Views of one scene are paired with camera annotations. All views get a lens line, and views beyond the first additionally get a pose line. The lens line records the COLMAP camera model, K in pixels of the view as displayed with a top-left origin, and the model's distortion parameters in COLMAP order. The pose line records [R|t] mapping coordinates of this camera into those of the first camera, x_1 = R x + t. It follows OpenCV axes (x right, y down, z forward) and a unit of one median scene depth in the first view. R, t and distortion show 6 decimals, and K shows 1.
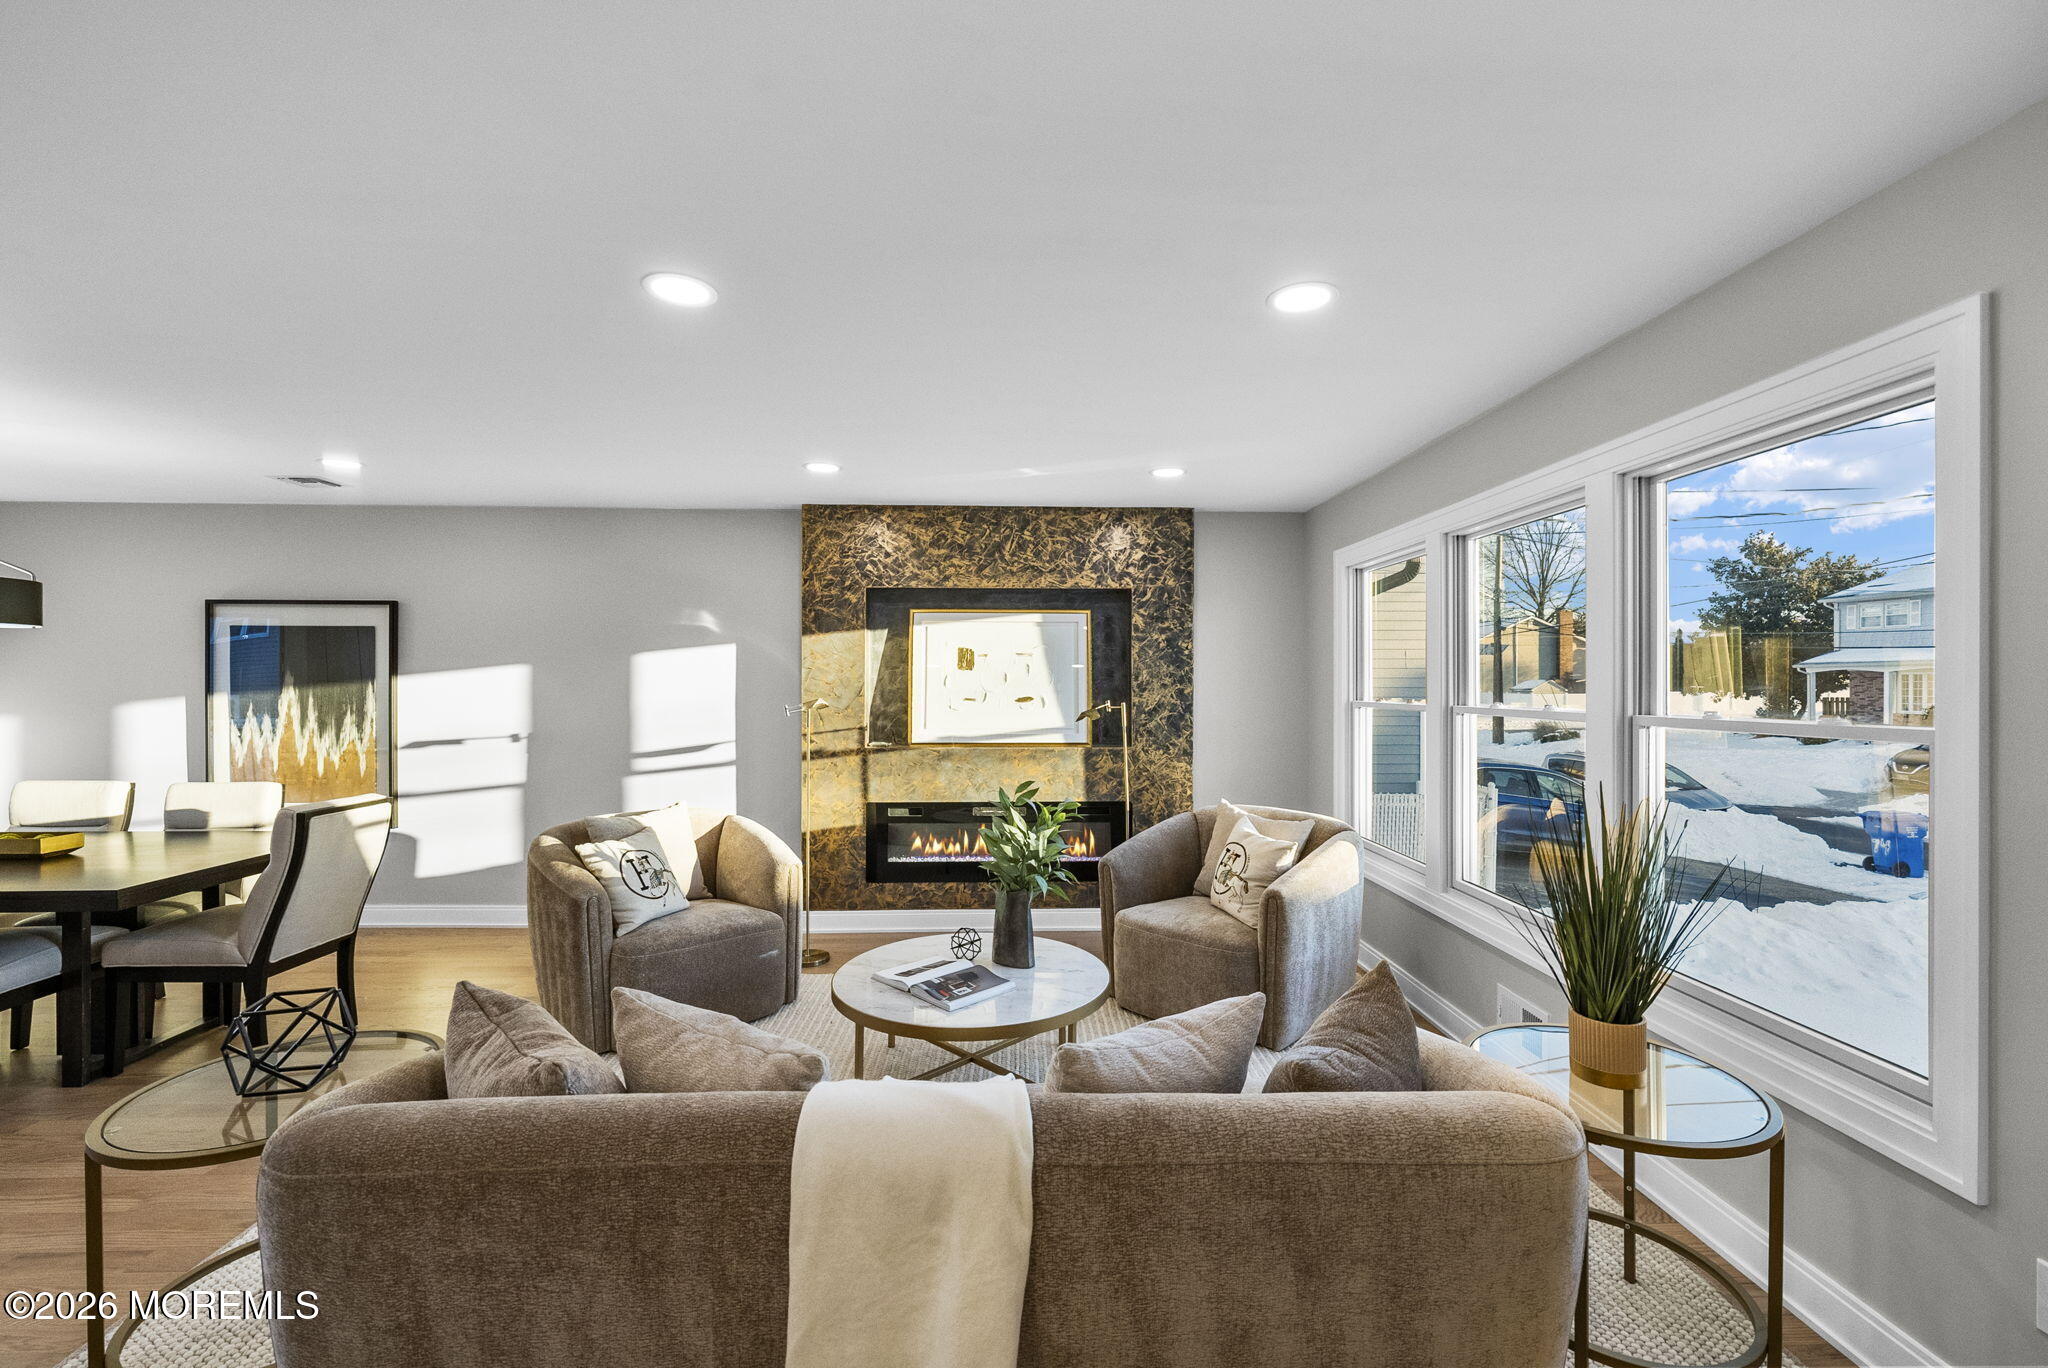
lens RADIAL K [[832.6, 0, 1029.6], [0, 832.6, 685.1], [0, 0, 1]] dist [-0.008473, 0.001582]
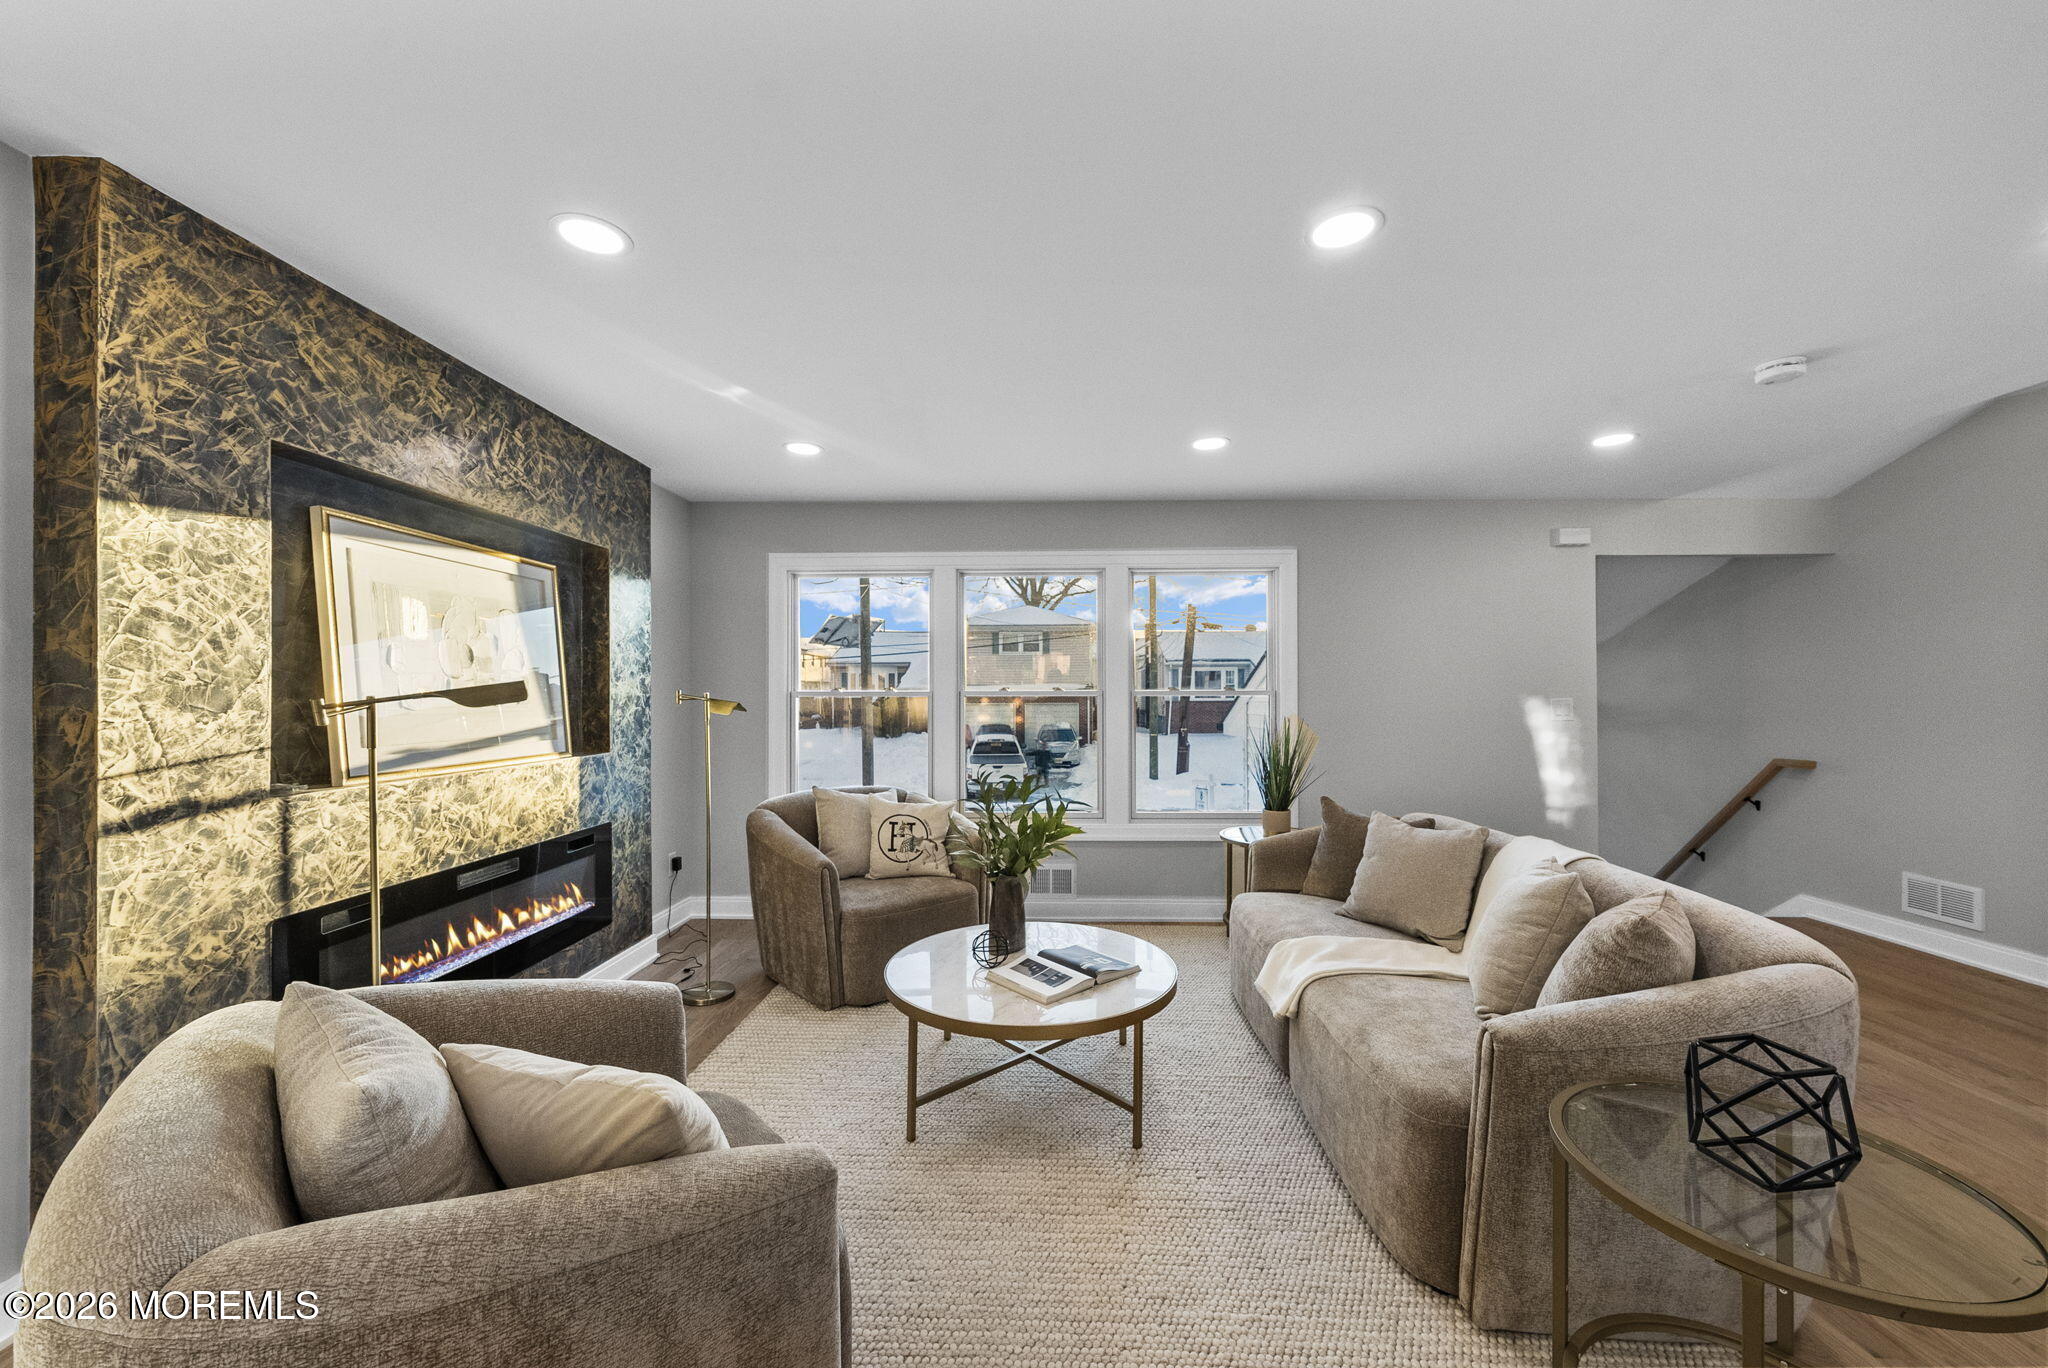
lens RADIAL K [[766.2, 0, 1037.6], [0, 766.2, 682.6], [0, 0, 1]] dist [-0.006726, 0.000067]
pose [[0.064847, 0.012734, 0.997814, -0.580642], [0.000949, 0.999917, -0.012822, 0.019364], [-0.997895, 0.001779, 0.064830, 0.567323]]
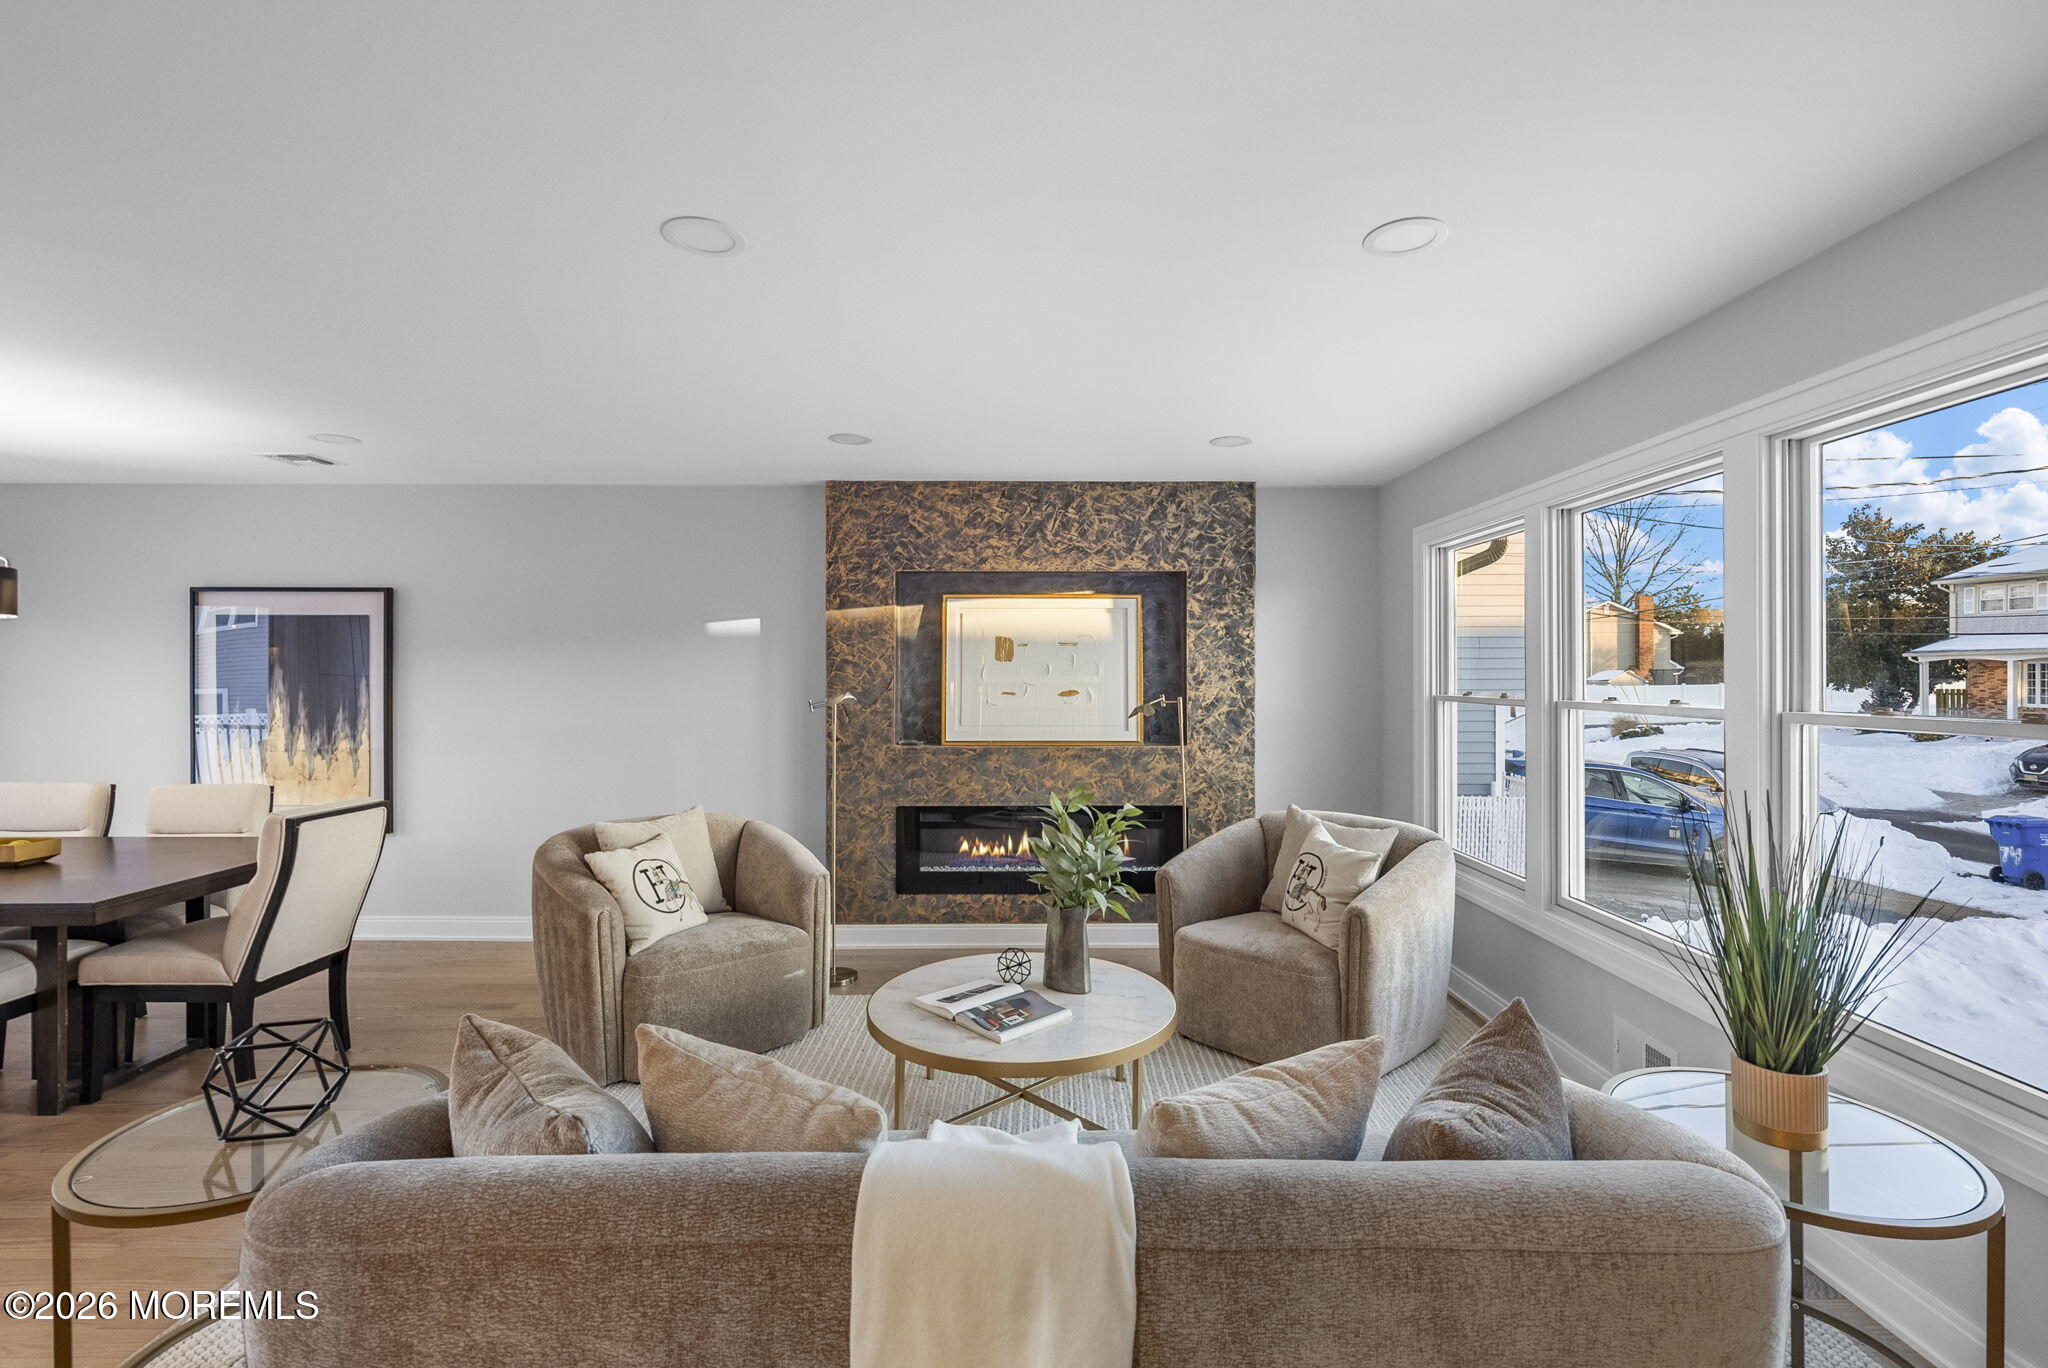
lens RADIAL K [[894.7, 0, 1034.3], [0, 894.7, 675.3], [0, 0, 1]] dist [-0.004494, -0.000709]
pose [[0.999643, -0.001281, -0.026681, -0.018221], [0.001239, 0.999998, -0.001608, -0.001007], [0.026683, 0.001574, 0.999643, 0.021288]]
